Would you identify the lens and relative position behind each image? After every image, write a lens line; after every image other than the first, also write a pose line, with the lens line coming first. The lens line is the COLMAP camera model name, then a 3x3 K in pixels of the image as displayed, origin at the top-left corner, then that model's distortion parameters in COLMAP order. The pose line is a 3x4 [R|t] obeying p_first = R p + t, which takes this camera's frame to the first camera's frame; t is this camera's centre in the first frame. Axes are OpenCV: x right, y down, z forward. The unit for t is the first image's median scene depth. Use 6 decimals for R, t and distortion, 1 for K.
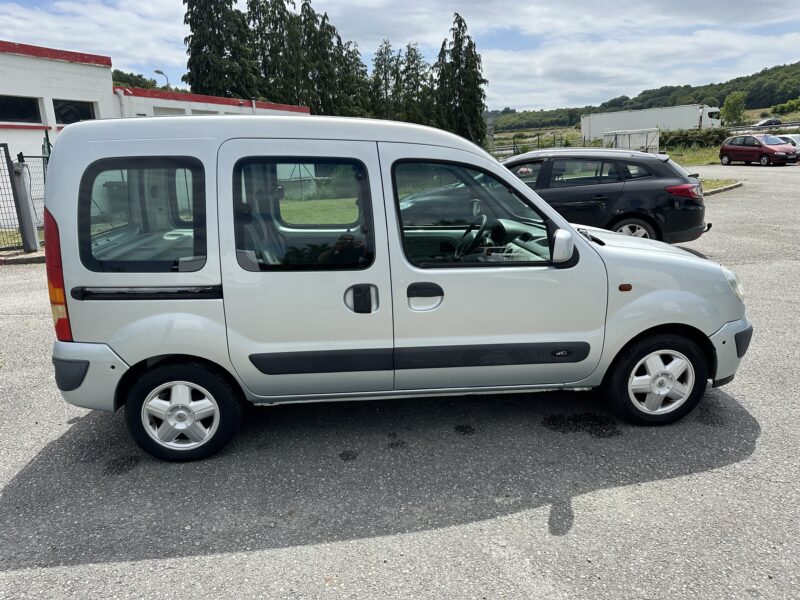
lens RADIAL K [[551.9, 0, 409.0], [0, 551.9, 301.6], [0, 0, 1]] dist [0.036319, -0.041266]
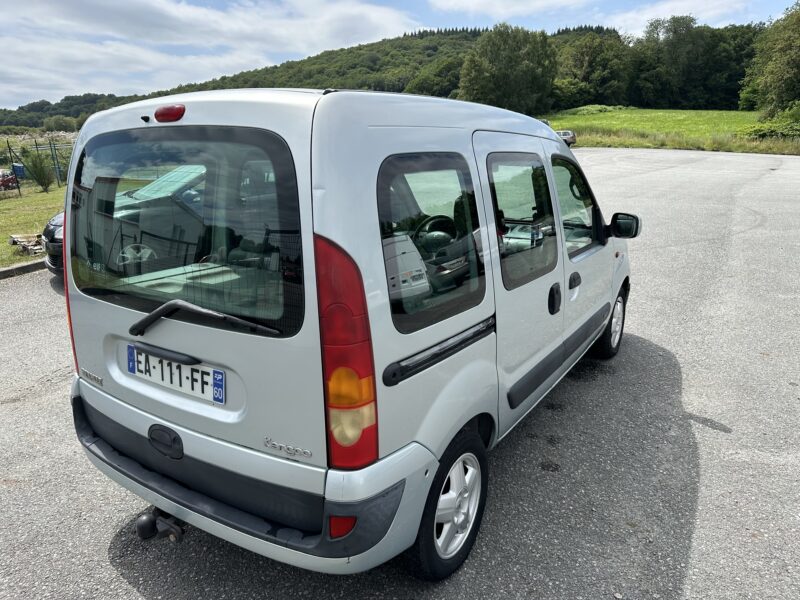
lens RADIAL K [[553.5, 0, 396.8], [0, 553.5, 302.5], [0, 0, 1]] dist [0.032918, -0.044237]
pose [[0.628630, -0.194643, 0.752953, -0.911722], [0.205338, 0.975358, 0.080703, -0.123295], [-0.750107, 0.103878, 0.653107, 0.525147]]
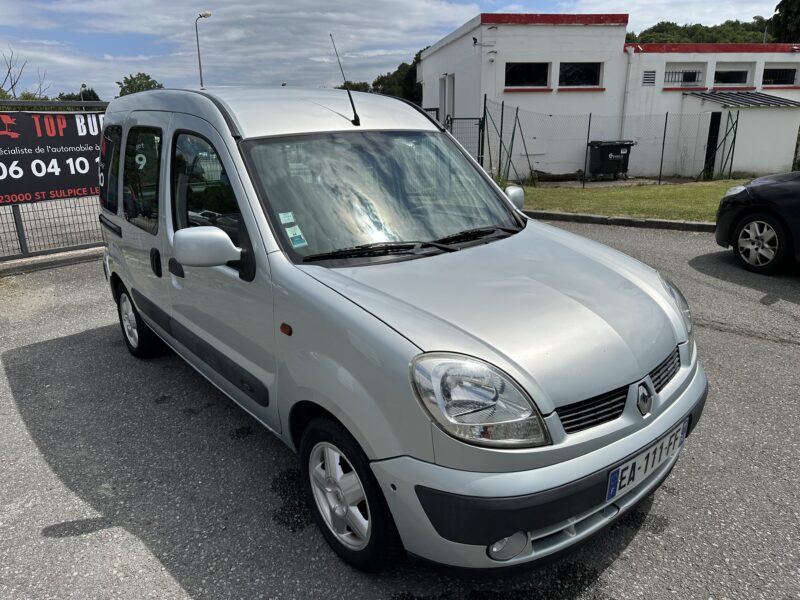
lens RADIAL K [[553.5, 0, 396.8], [0, 553.5, 302.5], [0, 0, 1]] dist [0.032918, -0.044237]
pose [[0.560234, 0.261773, -0.785883, 0.958750], [-0.205280, 0.963032, 0.174442, -0.195422], [0.802495, 0.063598, 0.593260, 0.678866]]
